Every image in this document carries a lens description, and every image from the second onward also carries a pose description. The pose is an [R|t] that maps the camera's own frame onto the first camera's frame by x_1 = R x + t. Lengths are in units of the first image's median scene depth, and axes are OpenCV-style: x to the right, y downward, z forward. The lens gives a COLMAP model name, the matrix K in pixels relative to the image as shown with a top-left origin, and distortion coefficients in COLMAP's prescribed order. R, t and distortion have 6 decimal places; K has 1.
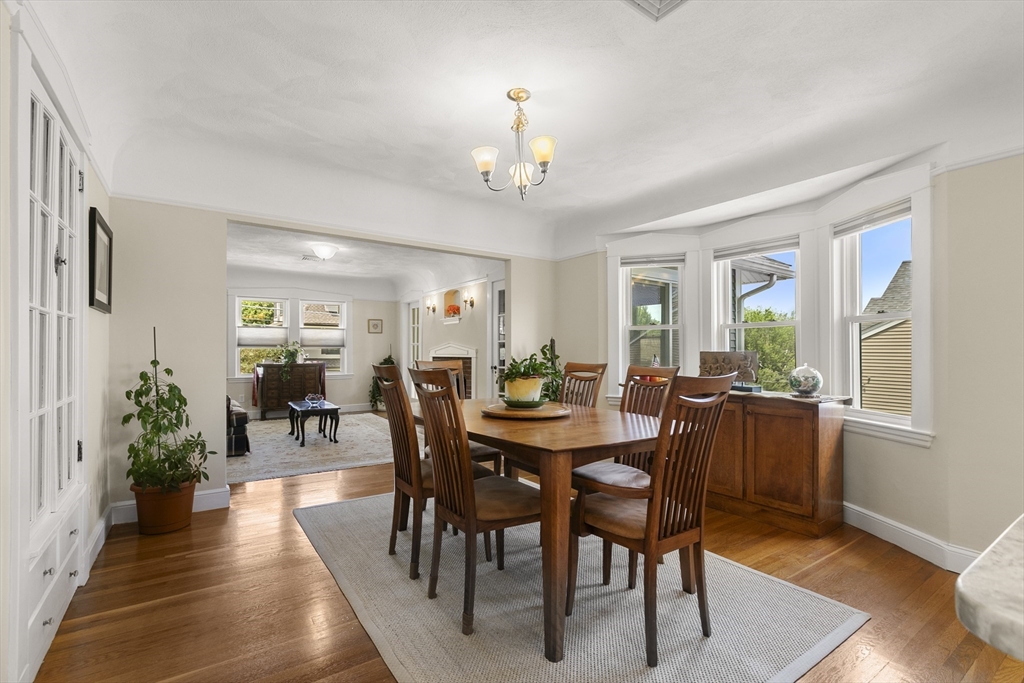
lens RADIAL K [[459.4, 0, 516.9], [0, 459.4, 347.6], [0, 0, 1]] dist [0.001013, -0.001152]
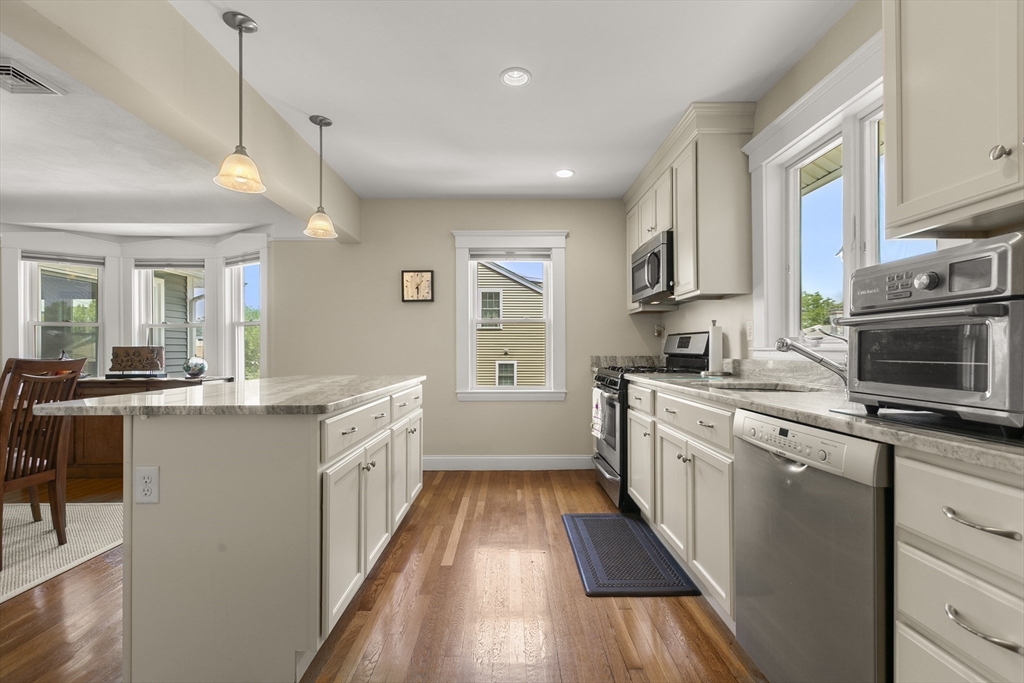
lens RADIAL K [[459.4, 0, 508.3], [0, 459.4, 340.6], [0, 0, 1]] dist [0.001013, -0.001152]
pose [[0.561028, 0.007237, 0.827765, 0.001923], [0.003446, 0.999933, -0.011078, 0.005889], [-0.827790, 0.009068, 0.560965, -0.312527]]
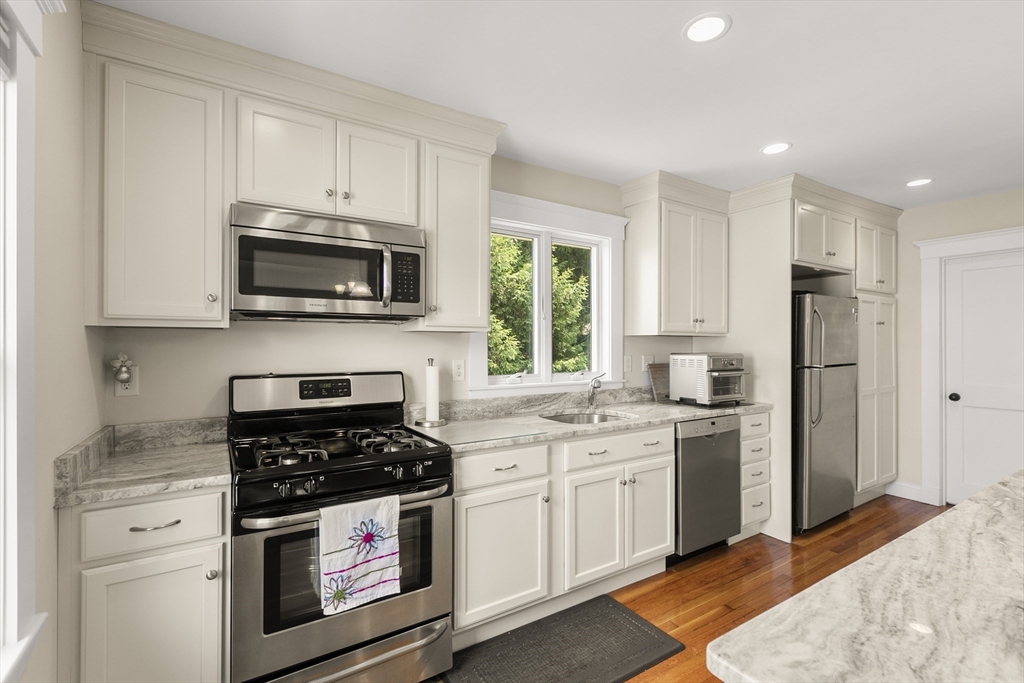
lens RADIAL K [[459.4, 0, 507.9], [0, 459.4, 344.9], [0, 0, 1]] dist [0.001013, -0.001152]
pose [[-0.999314, -0.006676, 0.036417, 0.484698], [-0.006831, 0.999968, -0.004139, -0.035010], [-0.036388, -0.004385, -0.999328, 0.230213]]
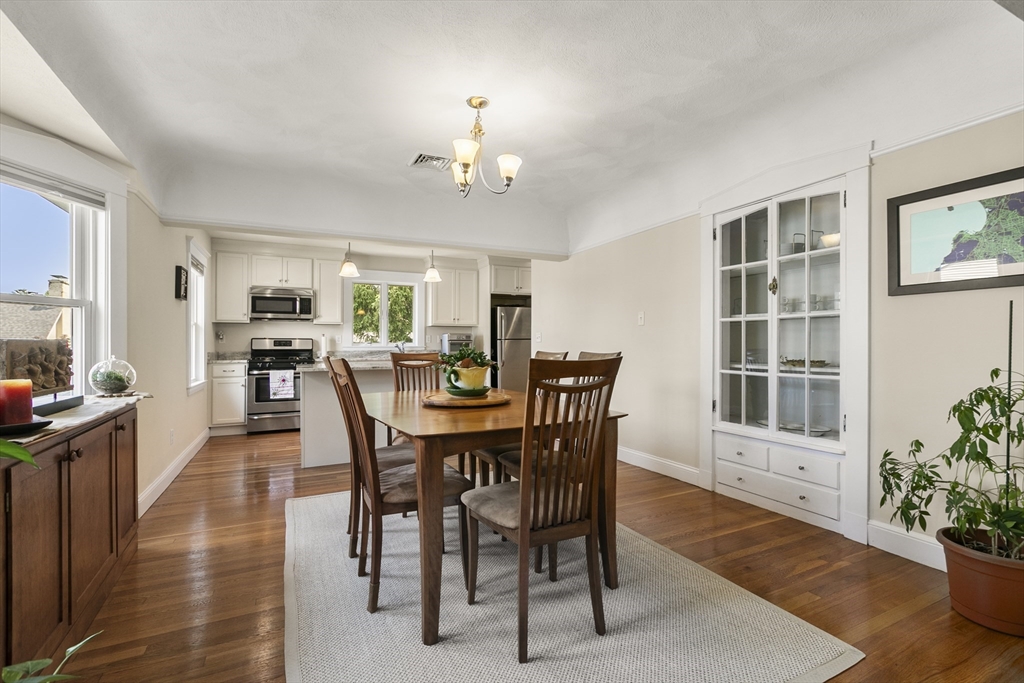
lens RADIAL K [[459.4, 0, 512.4], [0, 459.4, 338.7], [0, 0, 1]] dist [0.001013, -0.001152]
pose [[-0.989122, -0.000610, 0.147093, -0.099531], [-0.003132, 0.999852, -0.016916, 0.007975], [-0.147061, -0.017193, -0.988978, 0.918876]]
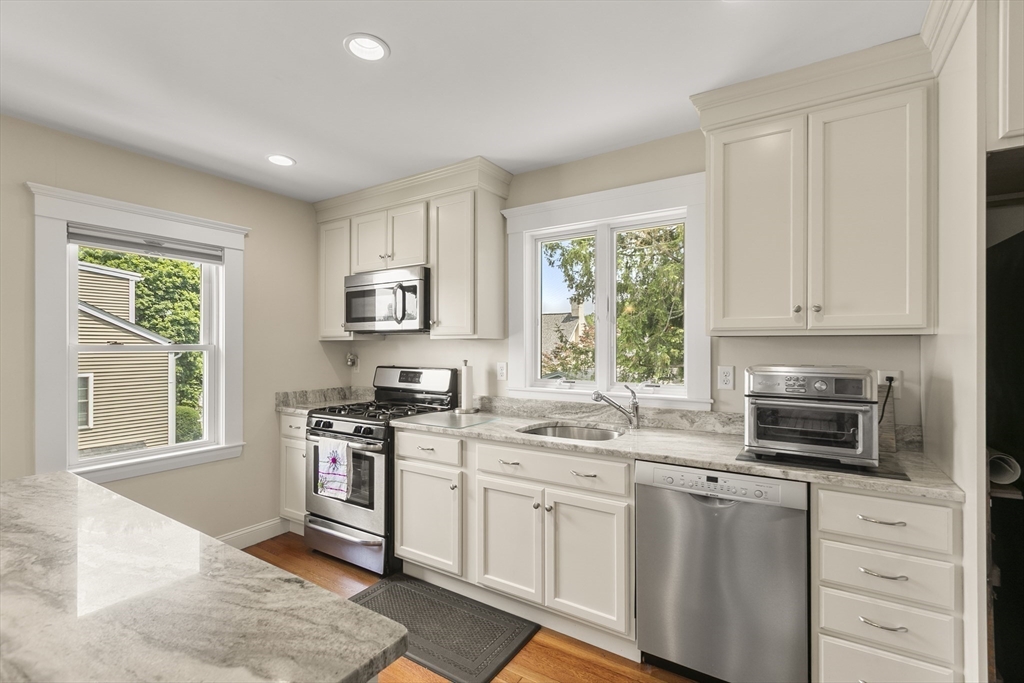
lens RADIAL K [[459.4, 0, 513.5], [0, 459.4, 343.0], [0, 0, 1]] dist [0.001013, -0.001152]
pose [[-0.391018, -0.000644, 0.920383, 0.032259], [-0.005571, 0.999983, -0.001667, -0.043426], [-0.920366, -0.005780, -0.391015, -0.045141]]
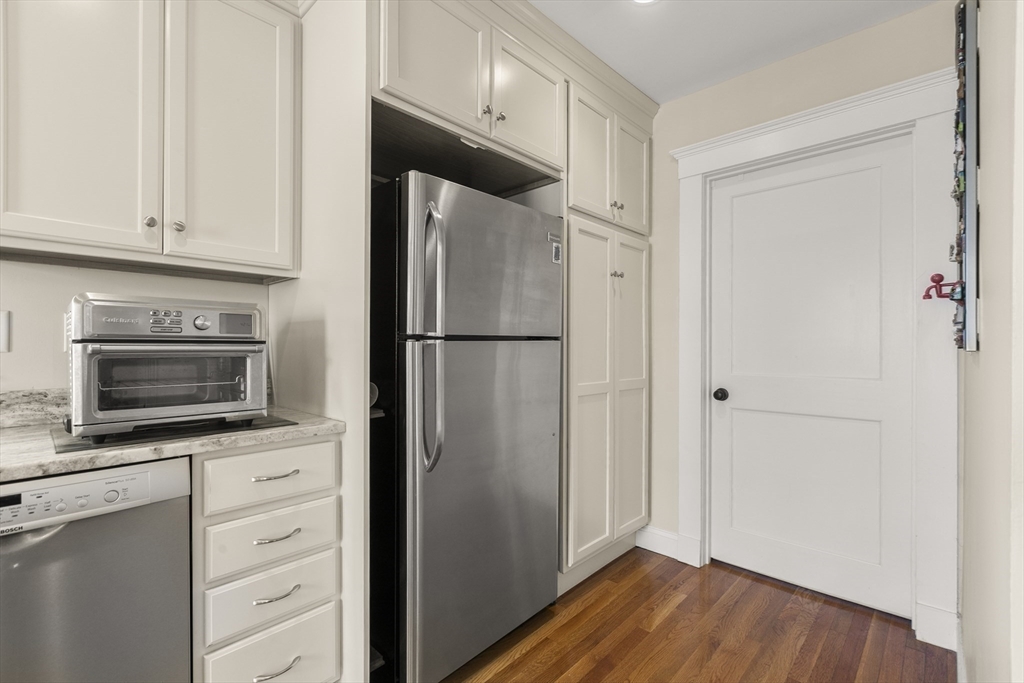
lens RADIAL K [[459.4, 0, 516.7], [0, 459.4, 348.4], [0, 0, 1]] dist [0.001013, -0.001152]
pose [[-0.974532, -0.008750, -0.224078, 0.130807], [-0.008767, 0.999961, -0.000921, -0.006002], [0.224078, 0.001067, -0.974571, -0.096094]]
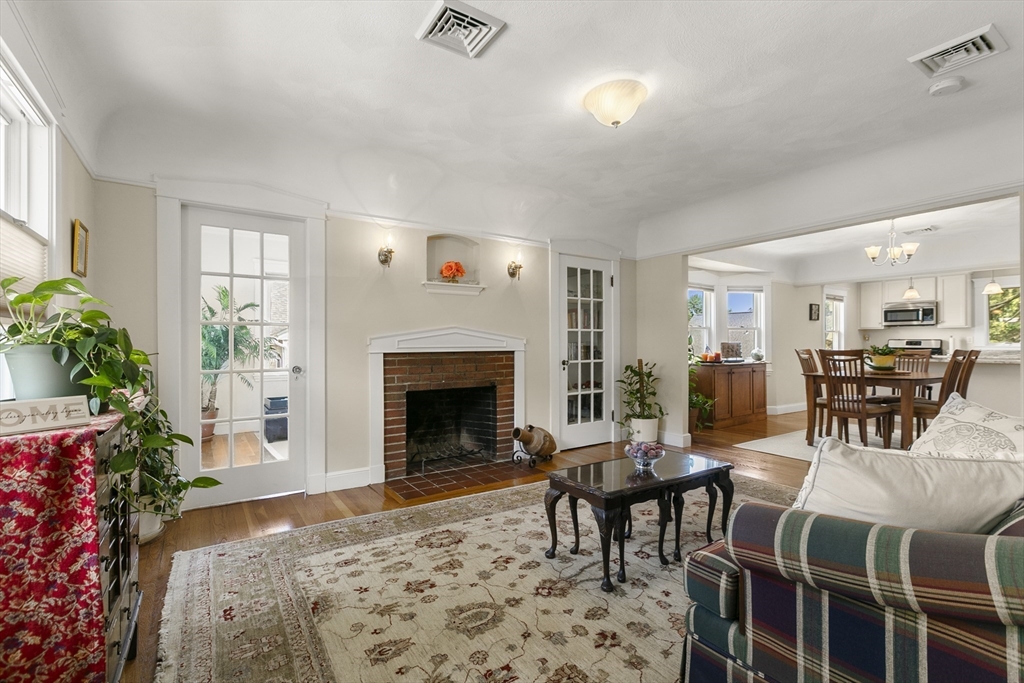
lens RADIAL K [[459.4, 0, 511.5], [0, 459.4, 342.5], [0, 0, 1]] dist [0.001013, -0.001152]
pose [[0.009170, -0.004410, 0.999948, -0.933718], [-0.010144, 0.999938, 0.004503, 0.006713], [-0.999906, -0.010185, 0.009125, 1.206156]]
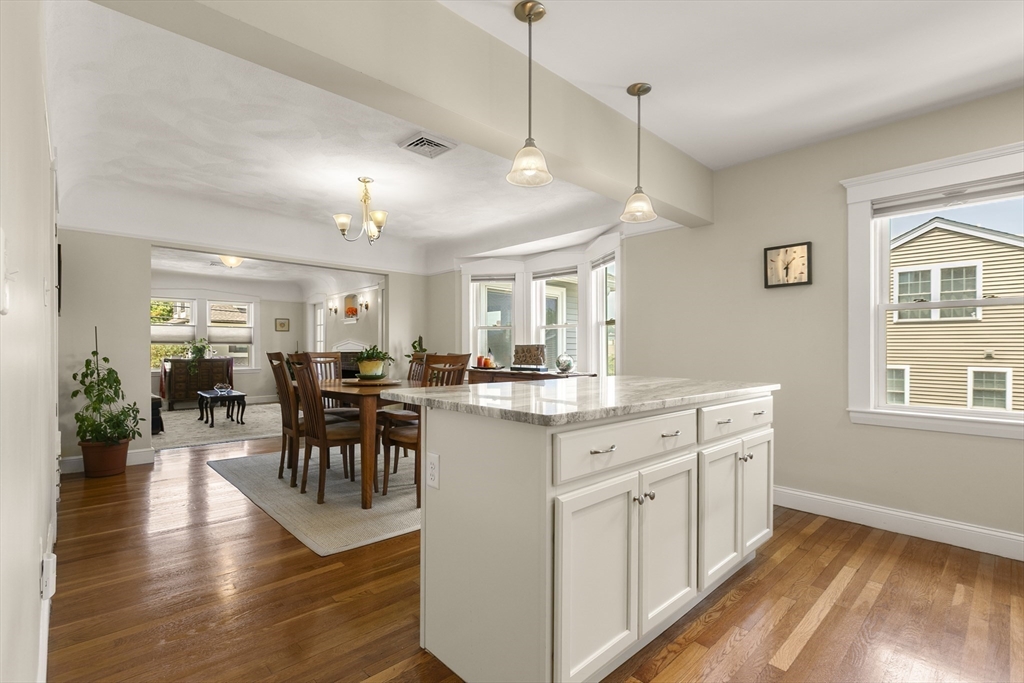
lens RADIAL K [[459.4, 0, 515.8], [0, 459.4, 346.1], [0, 0, 1]] dist [0.001013, -0.001152]
pose [[0.987824, -0.001947, 0.155562, 0.119311], [0.001830, 0.999998, 0.000901, 0.007346], [-0.155563, -0.000606, 0.987826, -0.282312]]
